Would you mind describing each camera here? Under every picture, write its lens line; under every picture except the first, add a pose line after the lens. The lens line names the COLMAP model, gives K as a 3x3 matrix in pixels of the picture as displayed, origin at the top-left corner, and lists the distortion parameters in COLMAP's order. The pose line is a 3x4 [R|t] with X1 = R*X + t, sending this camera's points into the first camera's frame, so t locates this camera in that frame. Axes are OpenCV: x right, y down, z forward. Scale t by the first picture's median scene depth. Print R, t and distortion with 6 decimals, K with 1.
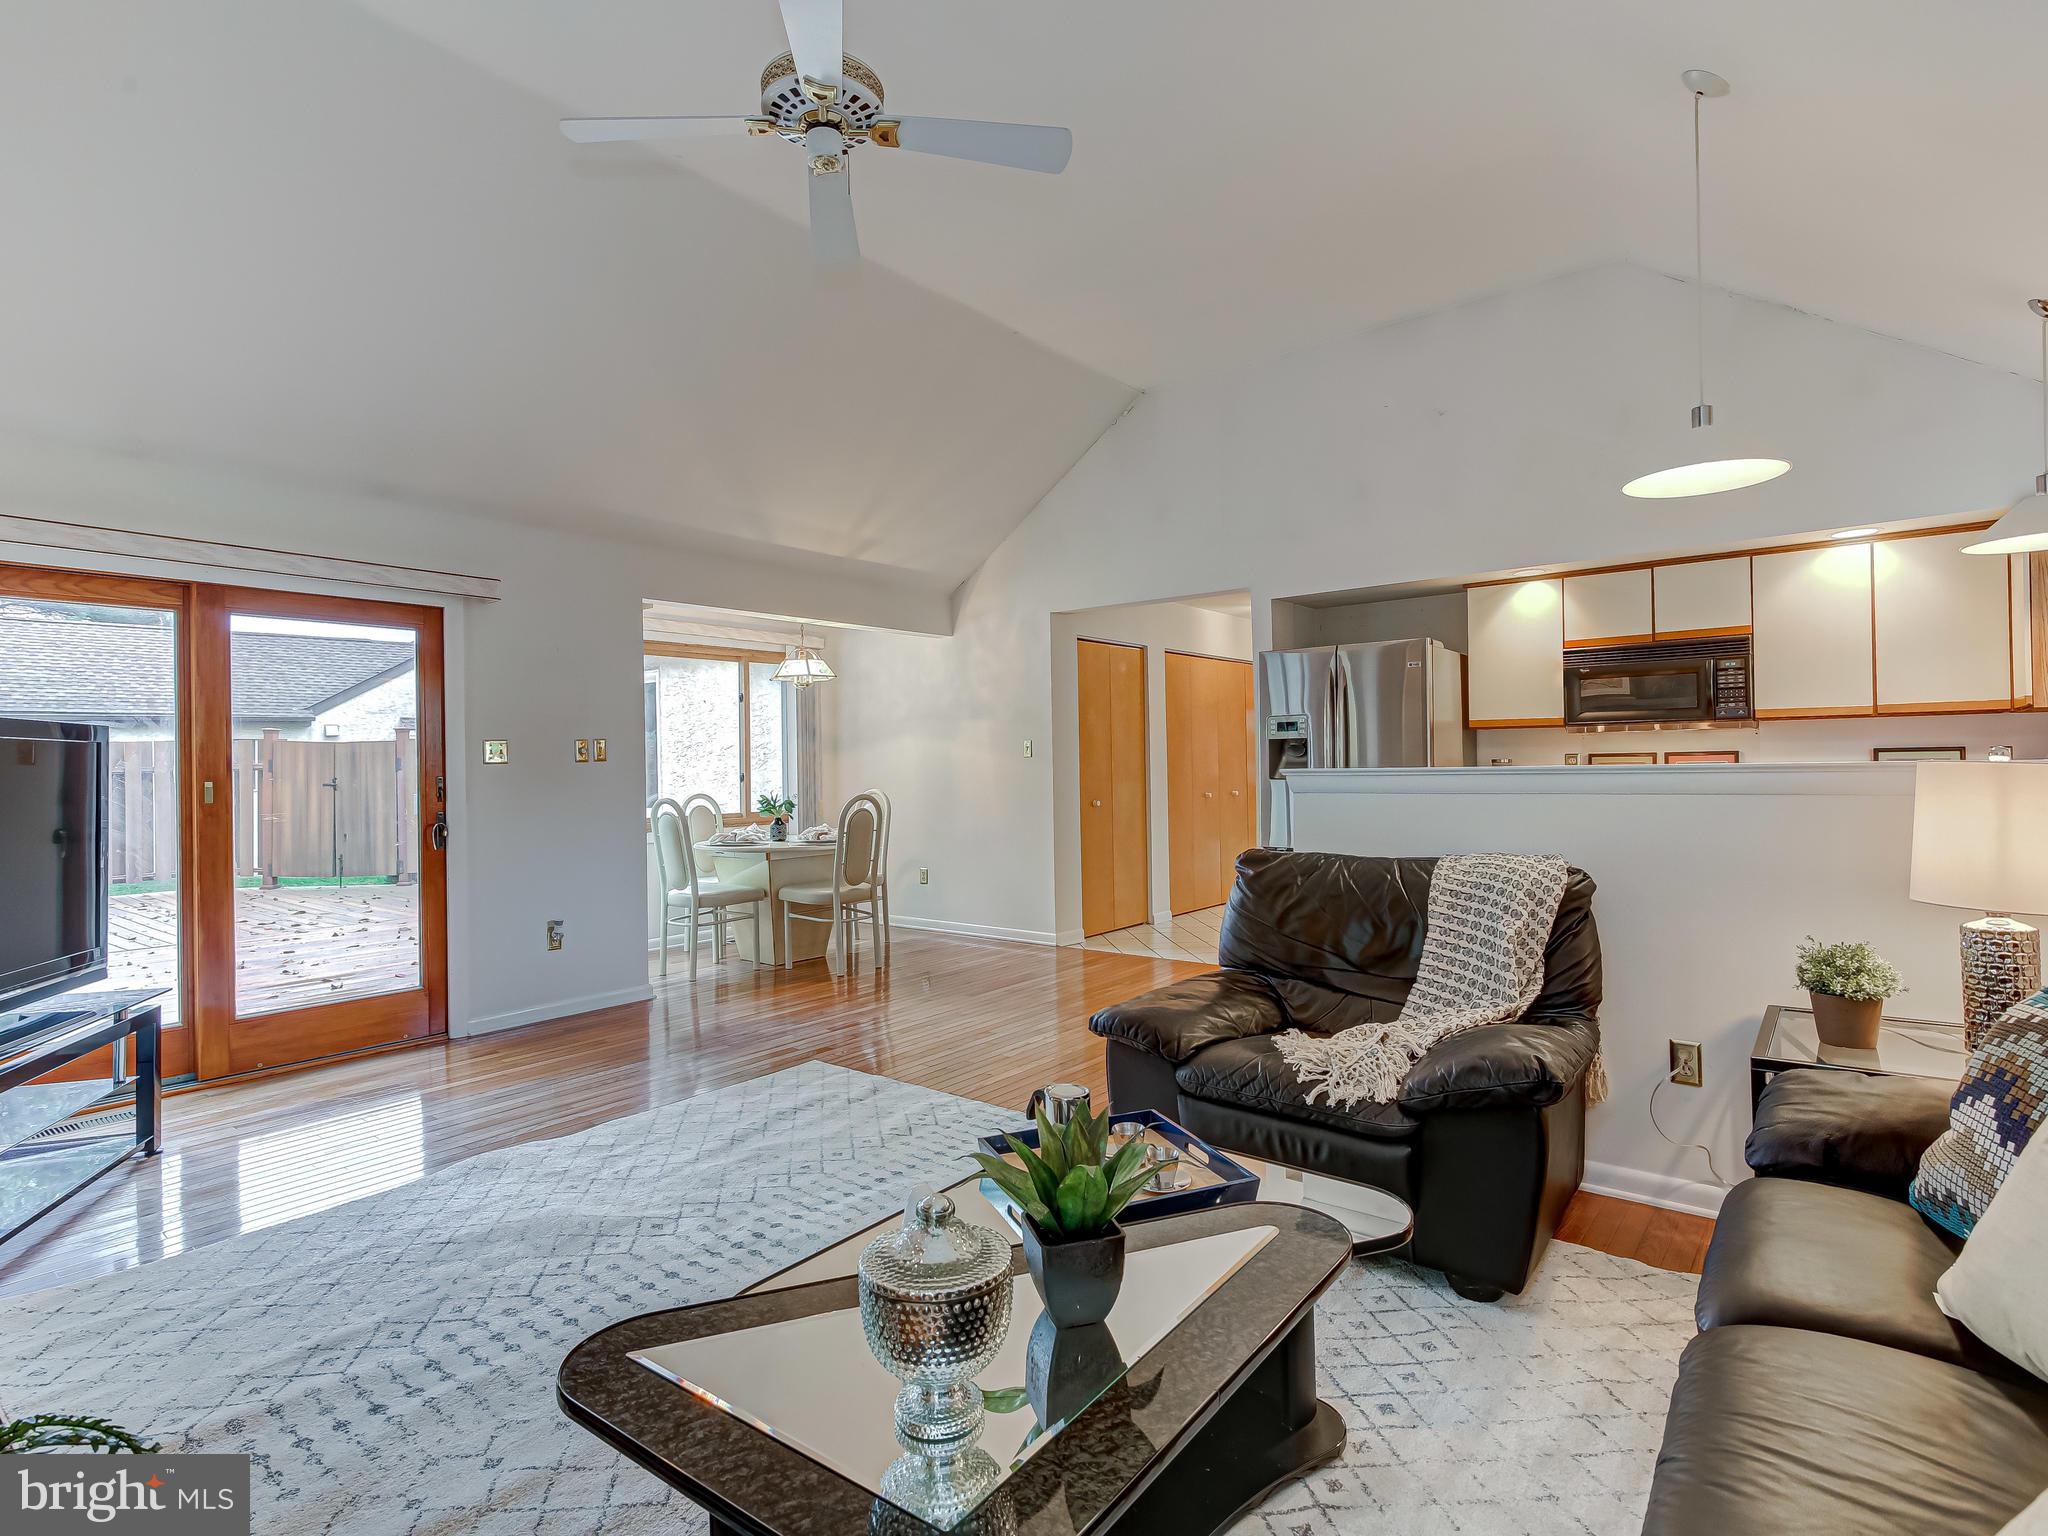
lens RADIAL K [[1032.8, 0, 1008.2], [0, 1032.8, 762.1], [0, 0, 1]] dist [0.001904, 0.000623]
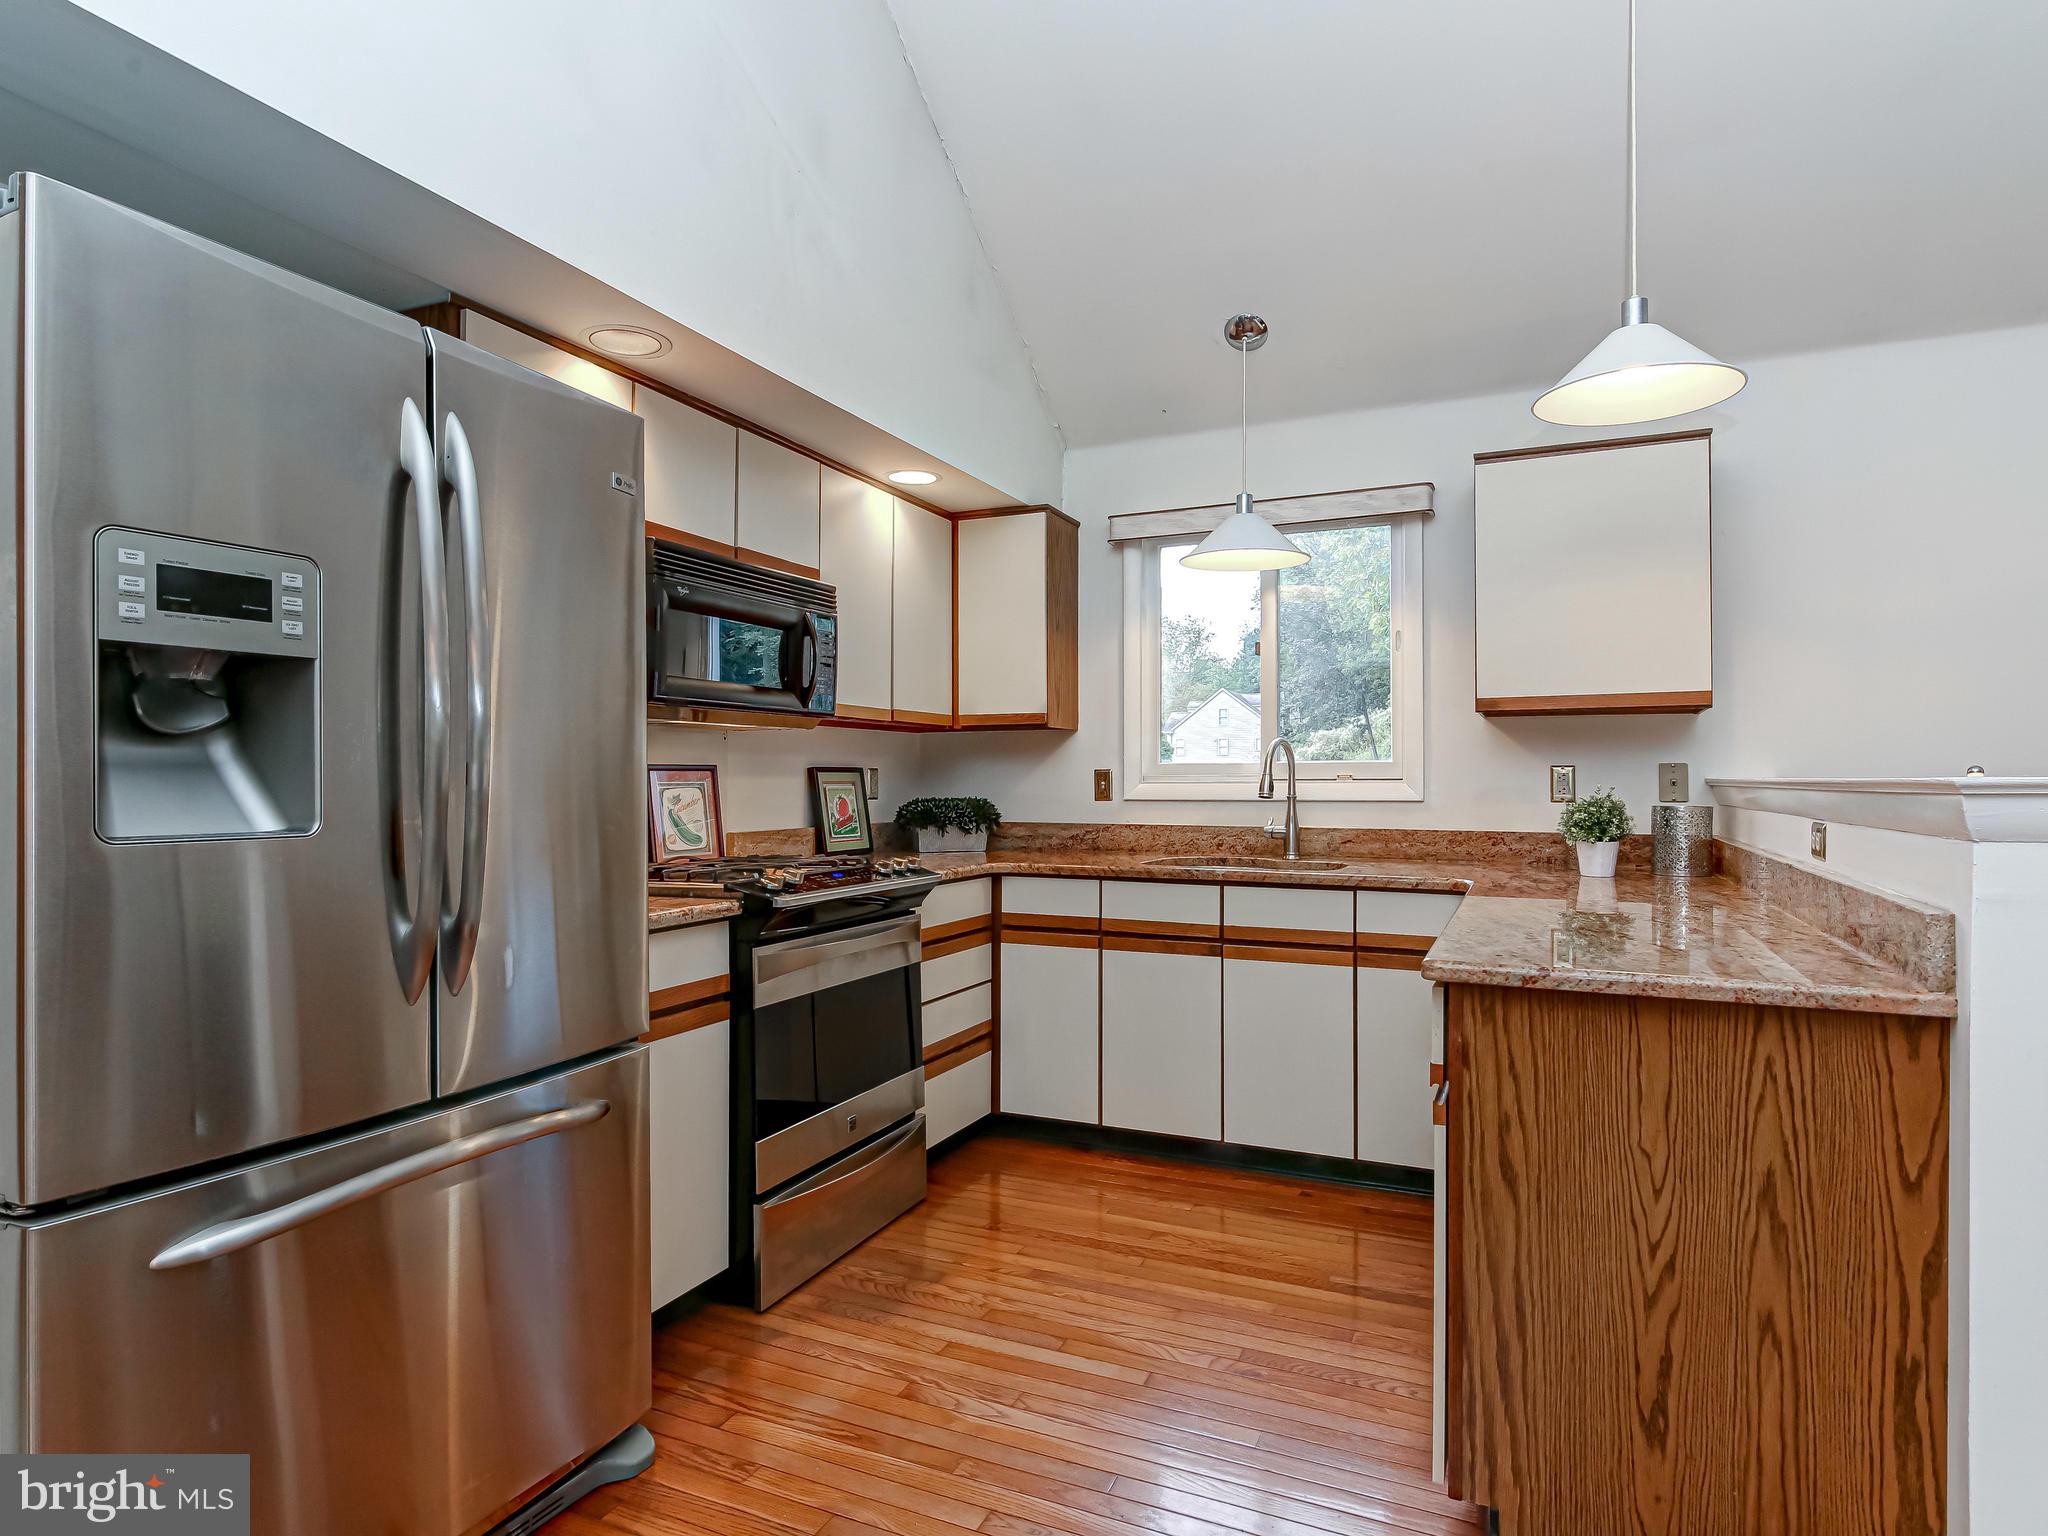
lens RADIAL K [[1165.0, 0, 1011.7], [0, 1165.0, 775.5], [0, 0, 1]] dist [0.001153, 0.001848]
pose [[-0.248214, 0.020530, 0.968488, -0.005089], [0.001206, 0.999781, -0.020884, 0.009400], [-0.968704, -0.004016, -0.248185, 0.965556]]
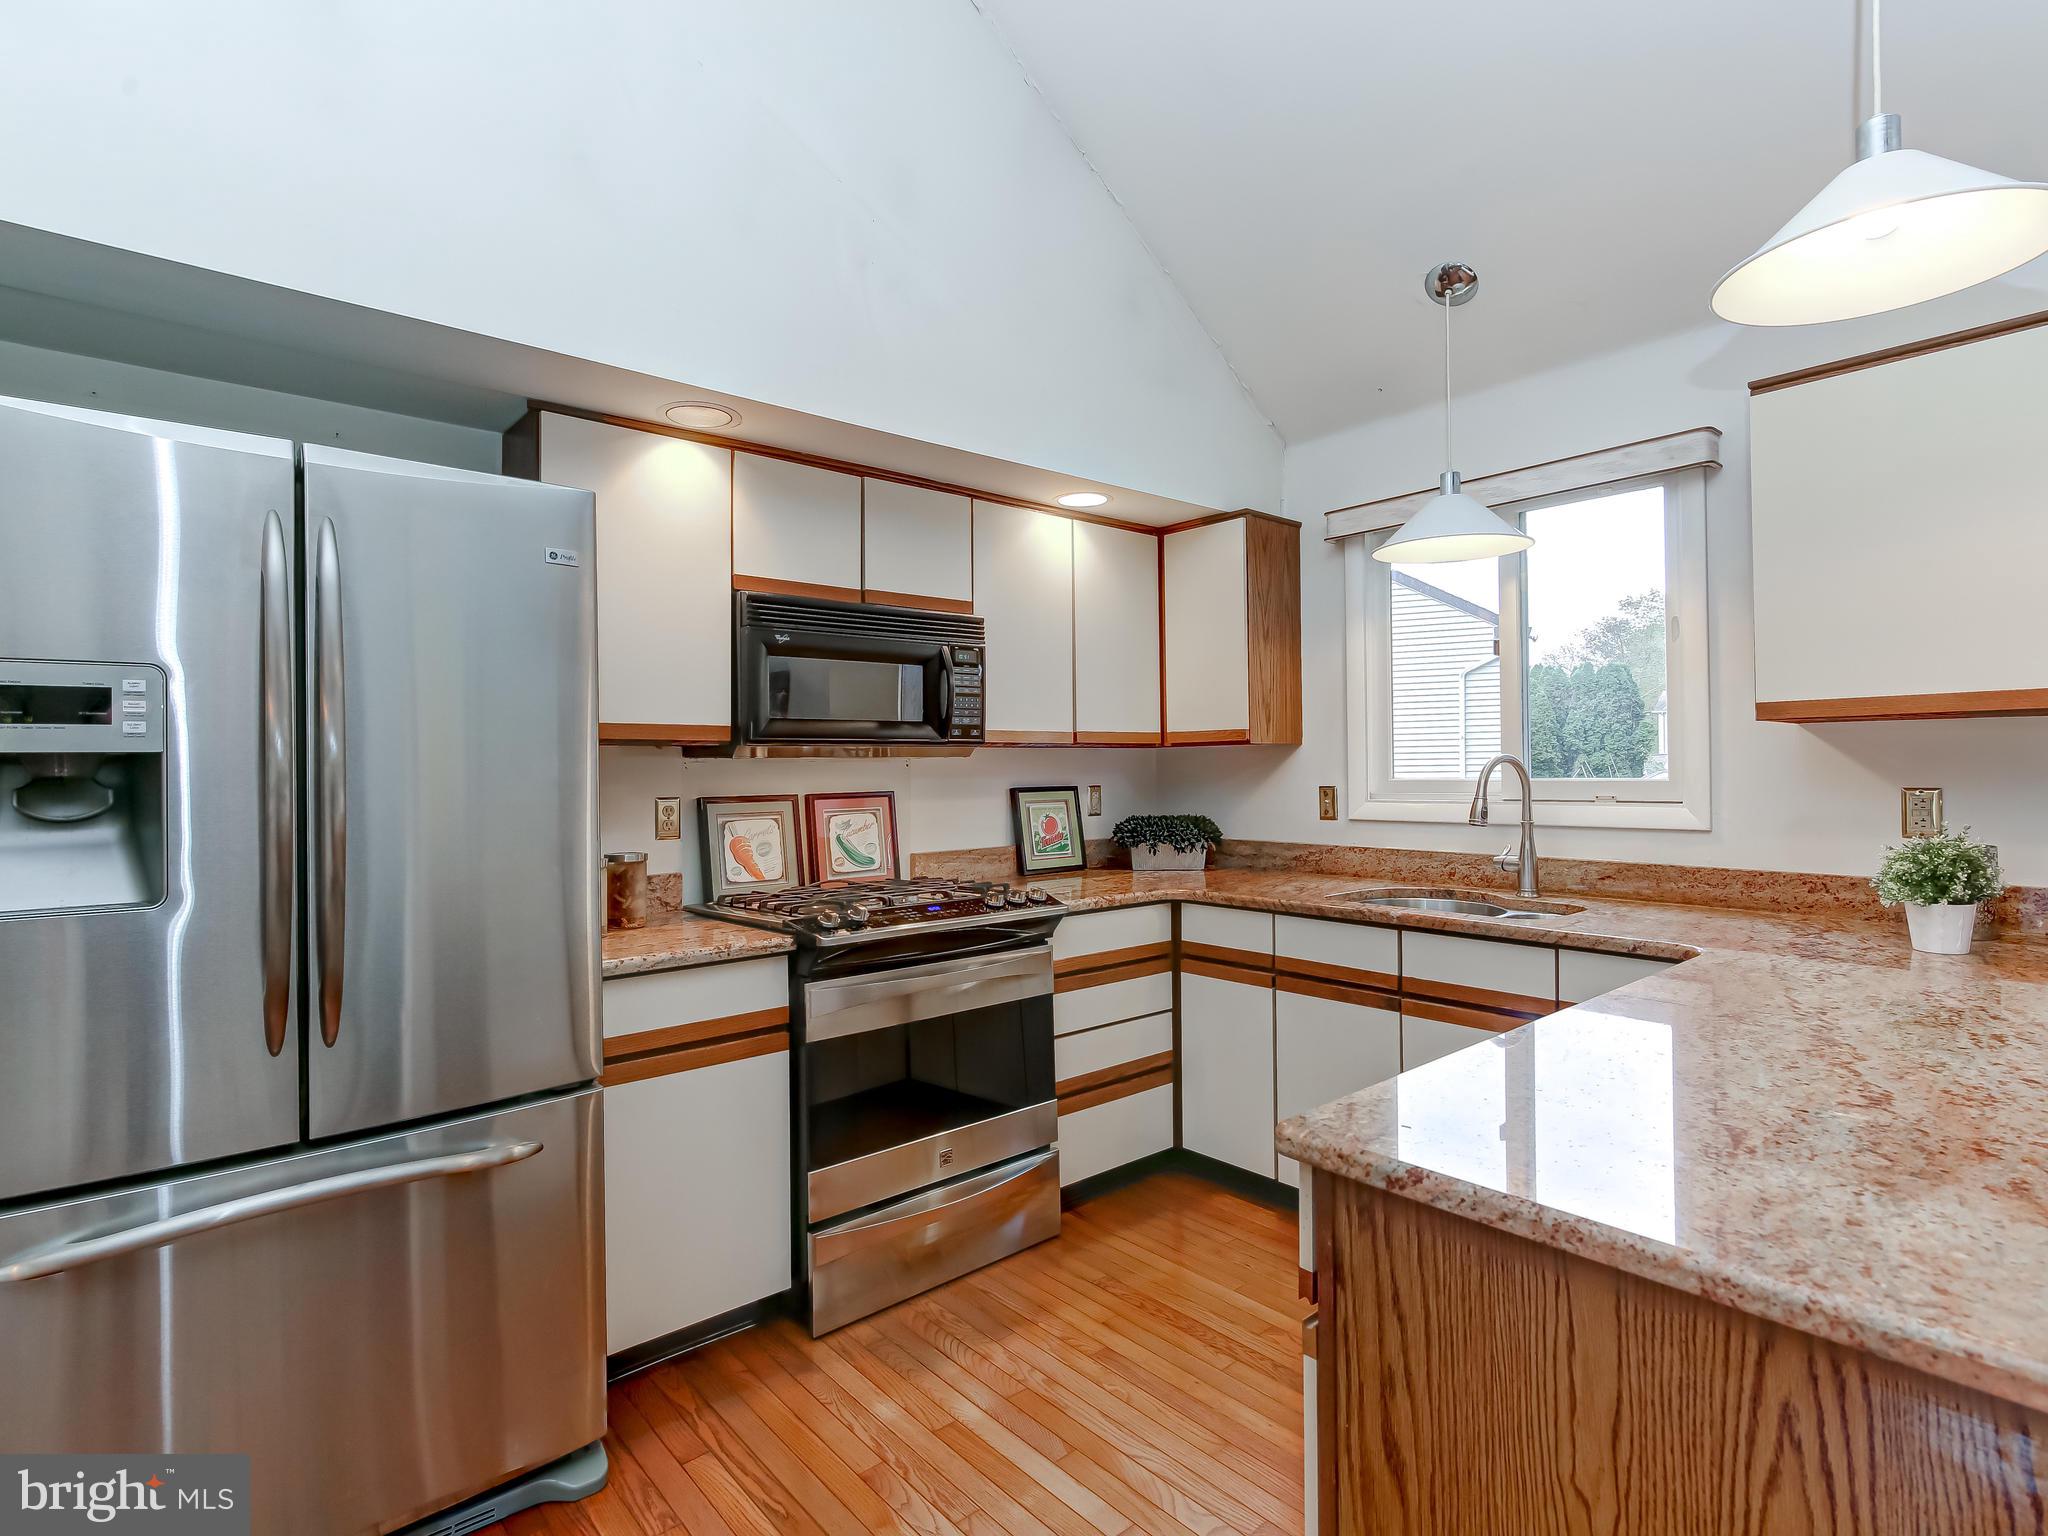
lens RADIAL K [[1032.8, 0, 1008.2], [0, 1032.8, 762.1], [0, 0, 1]] dist [0.001904, 0.000623]
pose [[0.185581, 0.019397, 0.982438, 0.071966], [0.005116, 0.999773, -0.020706, -0.014987], [-0.982616, 0.008869, 0.185439, 0.777494]]
